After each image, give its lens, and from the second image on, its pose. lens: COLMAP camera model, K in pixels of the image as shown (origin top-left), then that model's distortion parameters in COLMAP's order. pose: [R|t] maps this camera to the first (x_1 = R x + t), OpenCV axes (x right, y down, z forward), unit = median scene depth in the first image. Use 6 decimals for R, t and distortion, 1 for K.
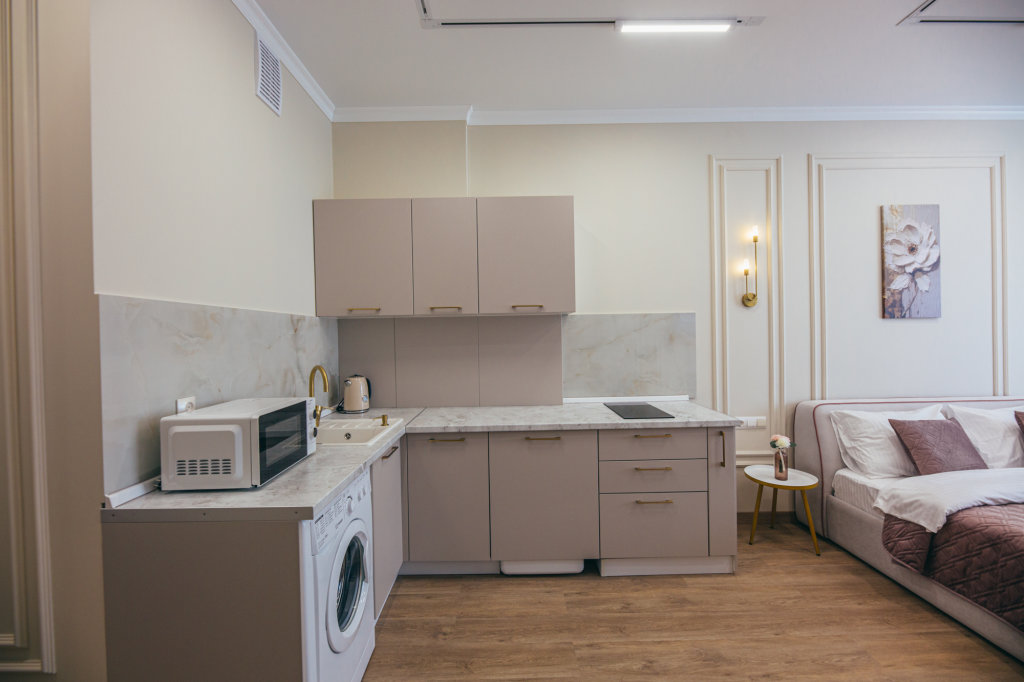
lens RADIAL K [[424.0, 0, 480.3], [0, 424.0, 340.7], [0, 0, 1]] dist [0.003874, -0.001022]
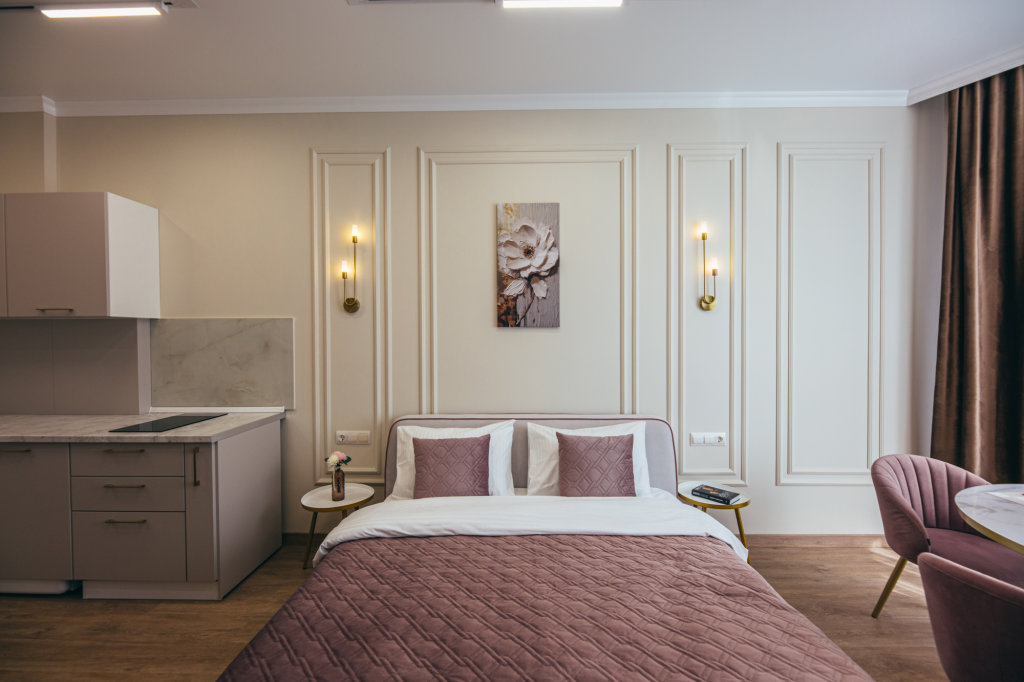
lens RADIAL K [[449.1, 0, 497.5], [0, 449.1, 342.7], [0, 0, 1]] dist [0.006393, -0.002378]
pose [[0.999184, 0.014446, -0.037720, 0.988345], [-0.014285, 0.999888, 0.004525, -0.023262], [0.037781, -0.003982, 0.999278, 0.033058]]
